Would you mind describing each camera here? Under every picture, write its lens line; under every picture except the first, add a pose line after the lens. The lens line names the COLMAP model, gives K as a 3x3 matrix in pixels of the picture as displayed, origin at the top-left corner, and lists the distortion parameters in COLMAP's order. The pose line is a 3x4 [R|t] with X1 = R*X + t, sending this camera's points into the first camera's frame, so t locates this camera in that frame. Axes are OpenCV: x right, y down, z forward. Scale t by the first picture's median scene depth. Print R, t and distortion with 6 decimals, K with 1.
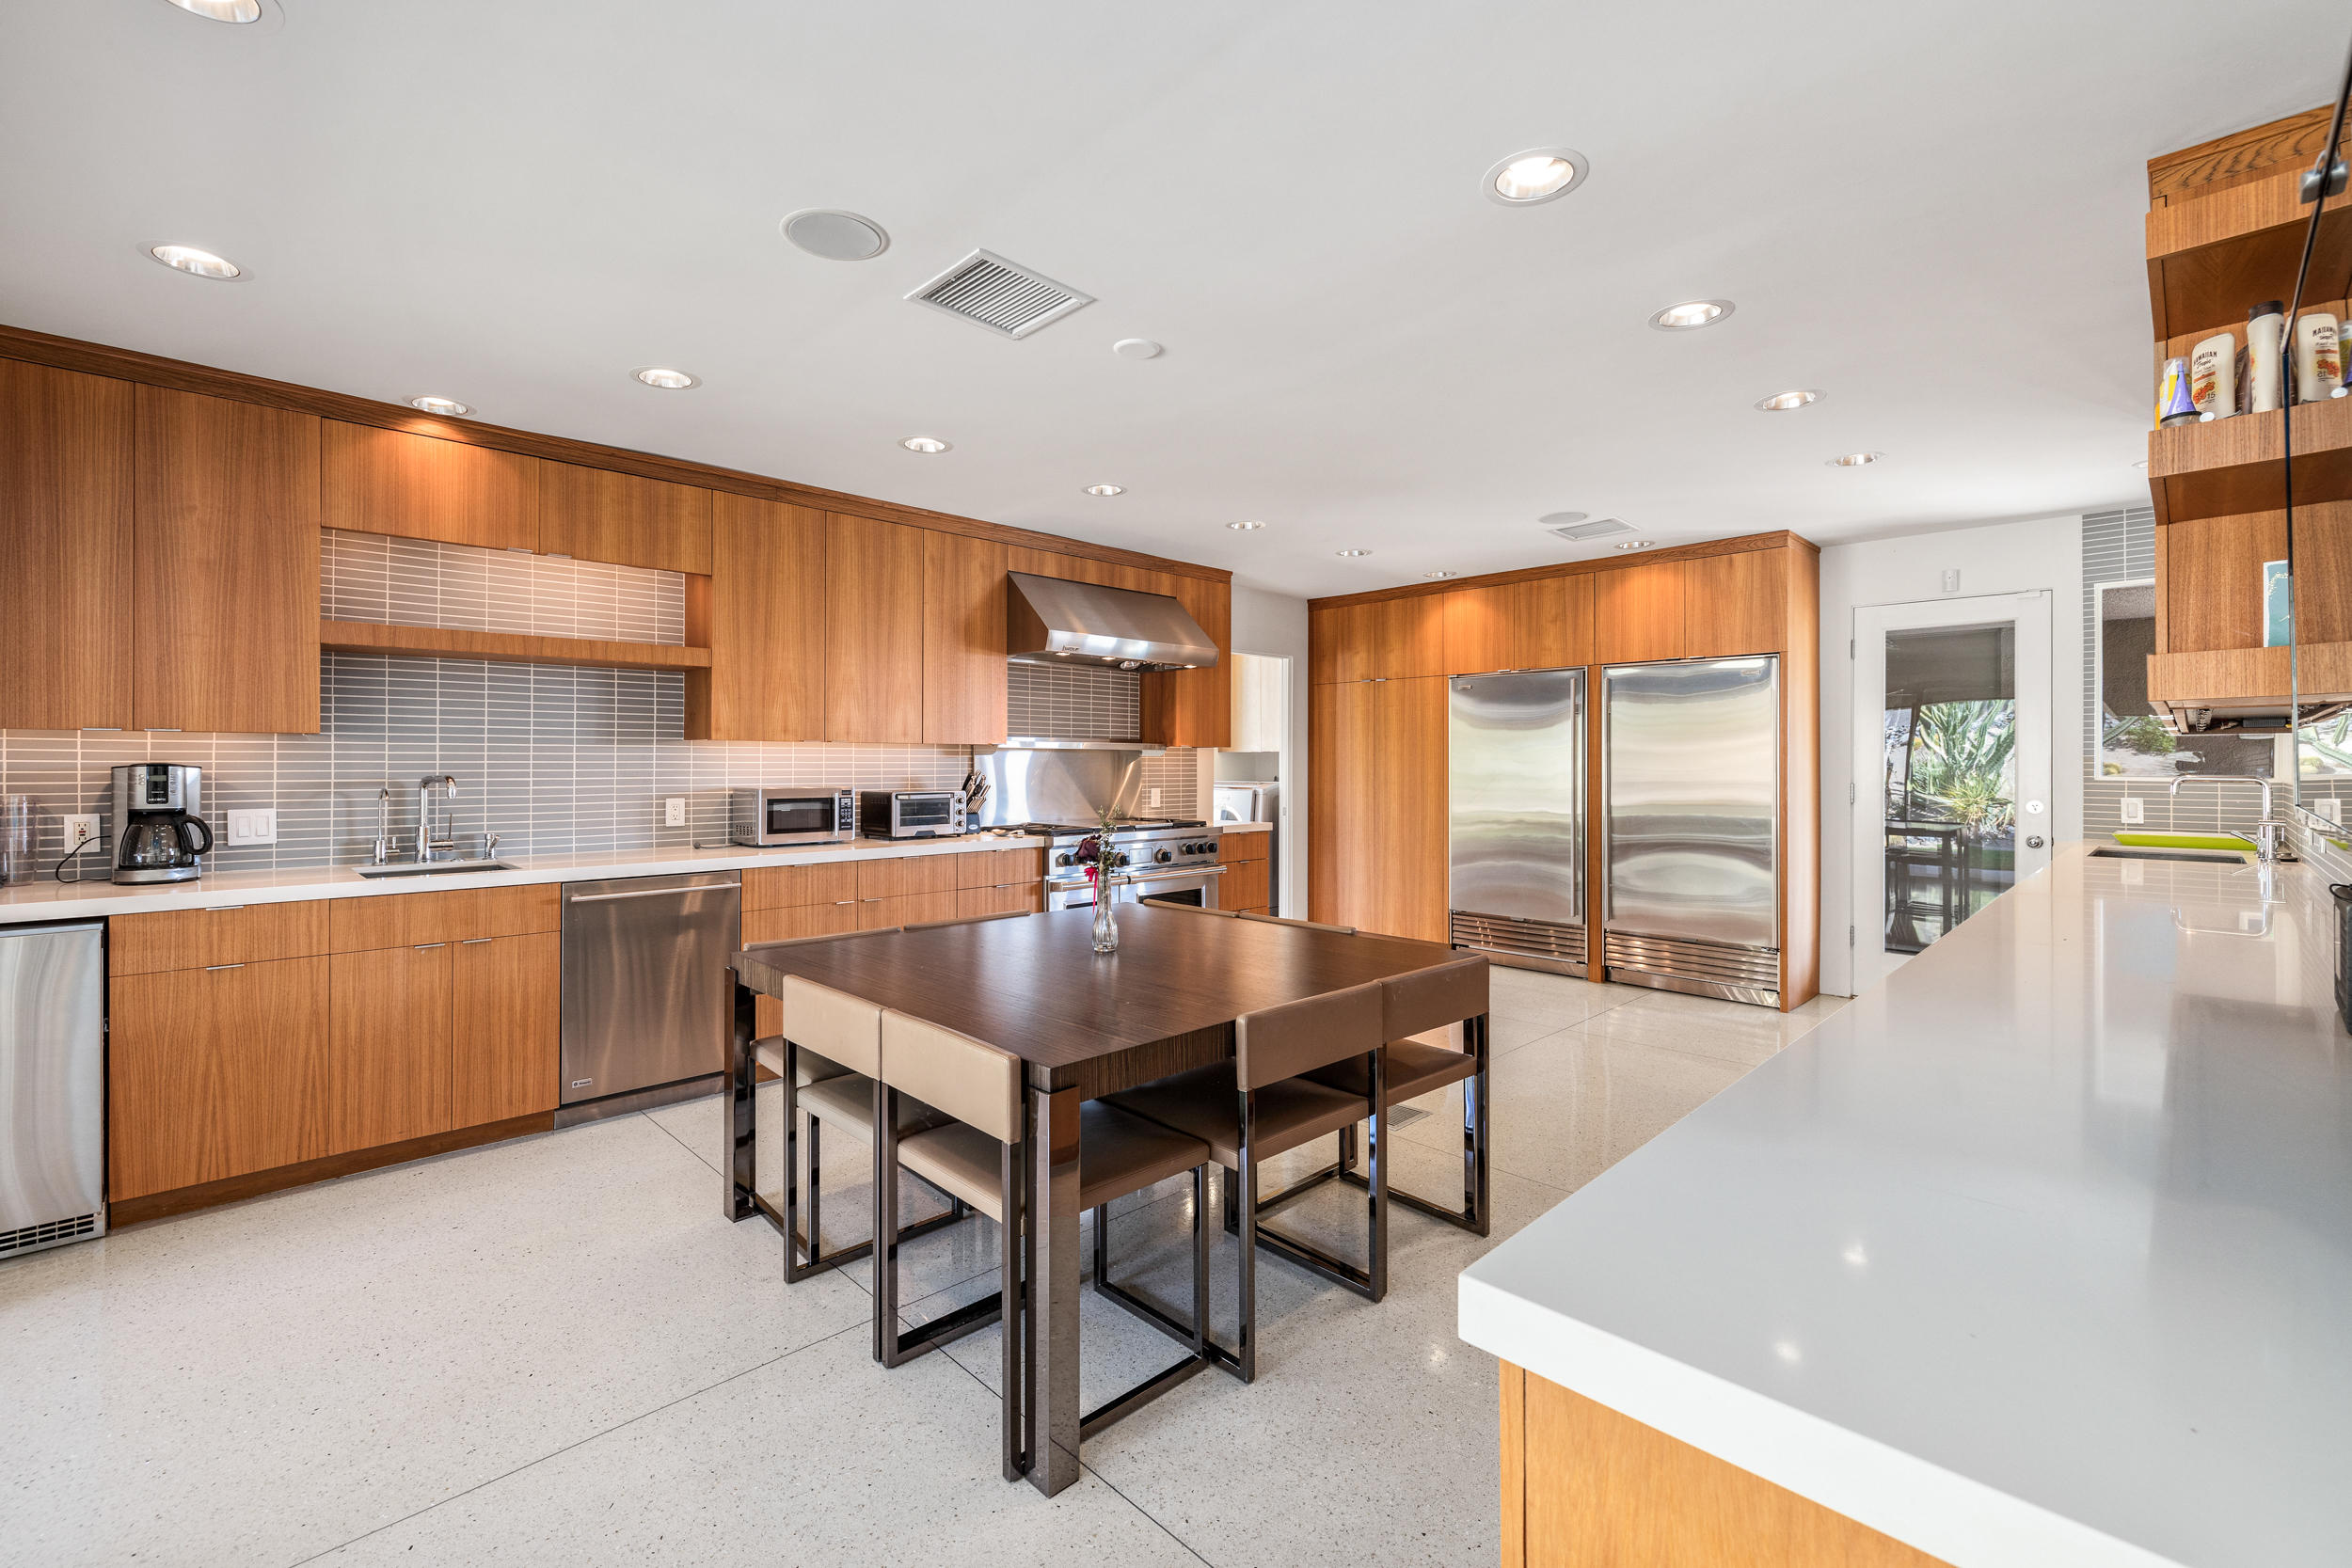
lens RADIAL K [[995.9, 0, 1181.5], [0, 995.9, 755.3], [0, 0, 1]] dist [0.002155, -0.004017]
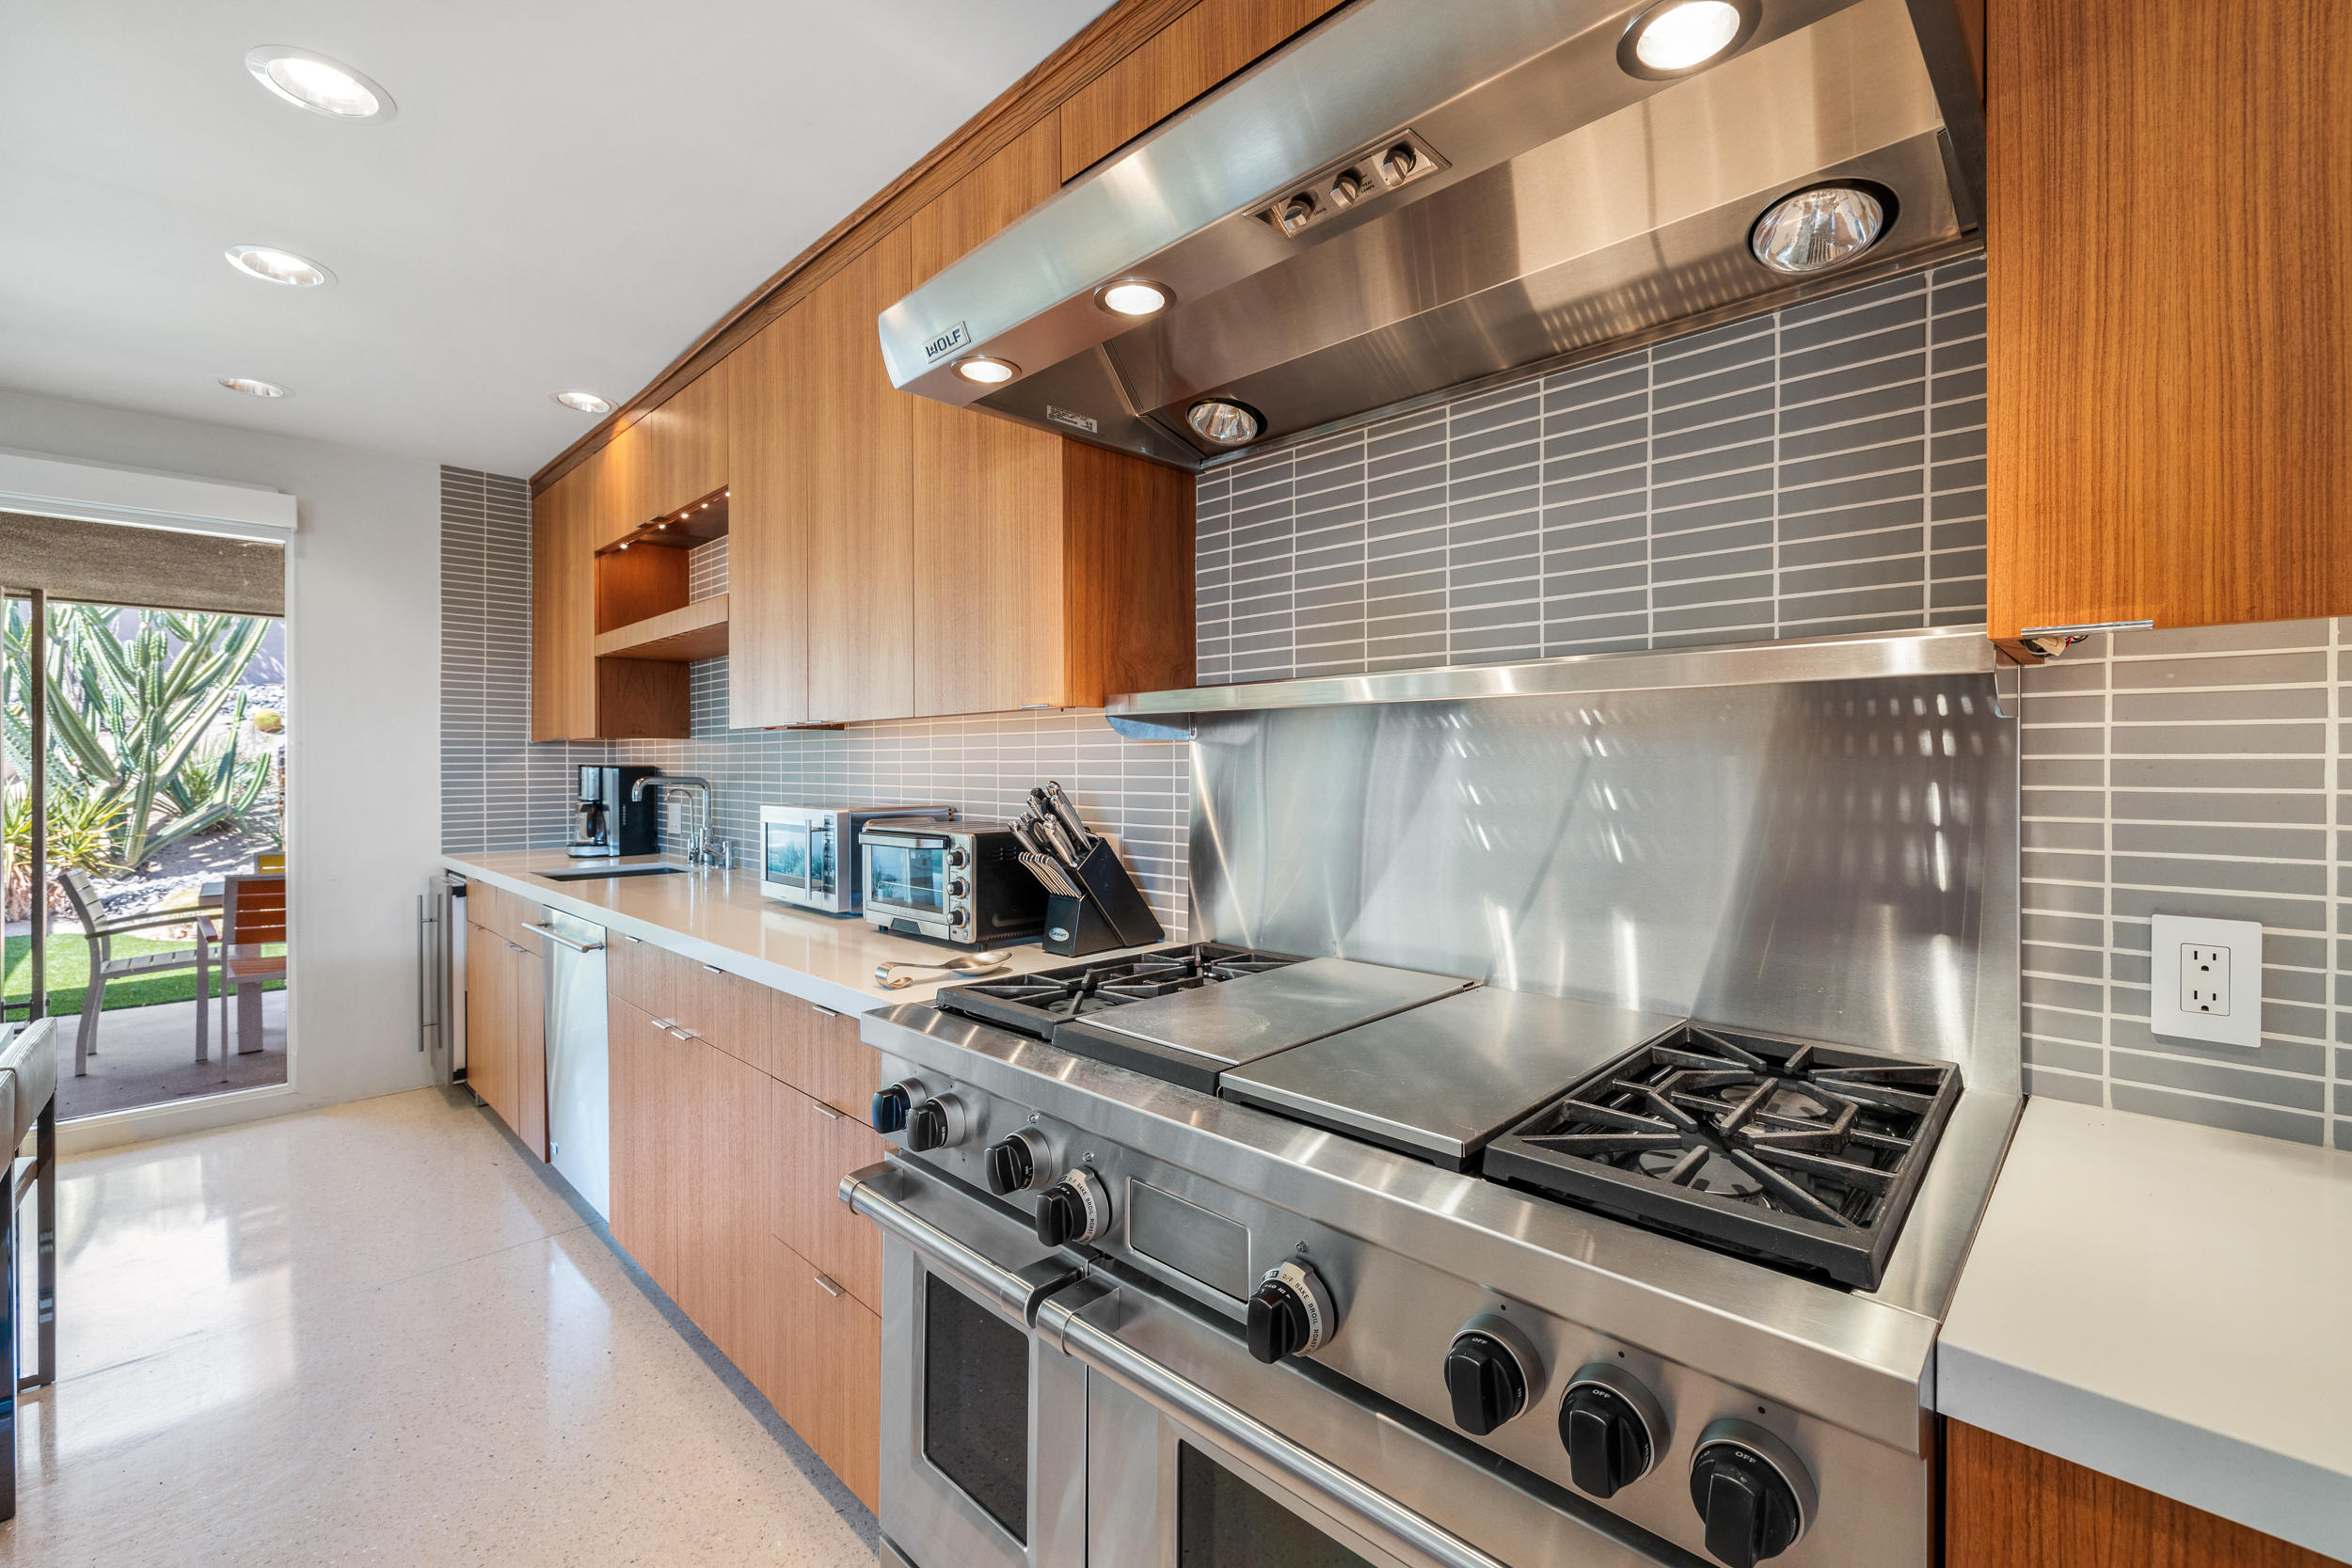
lens RADIAL K [[989.0, 0, 1171.3], [0, 989.0, 763.6], [0, 0, 1]] dist [-0.000504, -0.000036]
pose [[0.012806, -0.001532, -0.999917, 0.169343], [0.009591, 0.999953, -0.001409, 0.010305], [0.999872, -0.009572, 0.012821, 1.106187]]
